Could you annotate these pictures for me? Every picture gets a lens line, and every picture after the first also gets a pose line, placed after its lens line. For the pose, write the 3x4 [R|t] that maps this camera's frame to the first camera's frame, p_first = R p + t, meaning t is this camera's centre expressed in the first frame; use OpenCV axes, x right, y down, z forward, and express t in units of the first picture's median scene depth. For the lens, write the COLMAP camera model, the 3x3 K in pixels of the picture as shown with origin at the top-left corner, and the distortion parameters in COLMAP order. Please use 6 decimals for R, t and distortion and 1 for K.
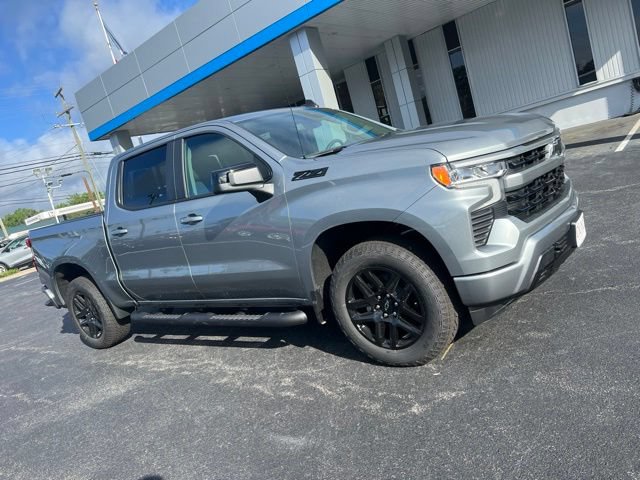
lens RADIAL K [[486.0, 0, 322.6], [0, 486.0, 229.6], [0, 0, 1]] dist [0.029249, -0.028473]
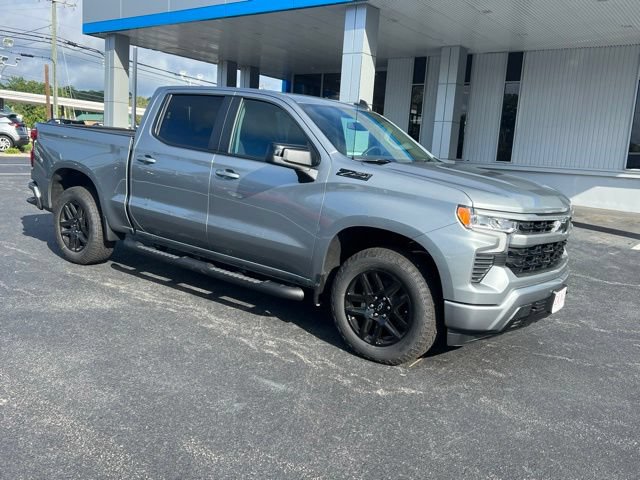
lens RADIAL K [[586.6, 0, 328.9], [0, 586.6, 228.9], [0, 0, 1]] dist [0.026639, 0.000000]
pose [[0.940867, 0.333664, 0.058625, -0.105256], [-0.333735, 0.942625, -0.008867, 0.031660], [-0.058220, -0.011223, 0.998241, -0.310405]]
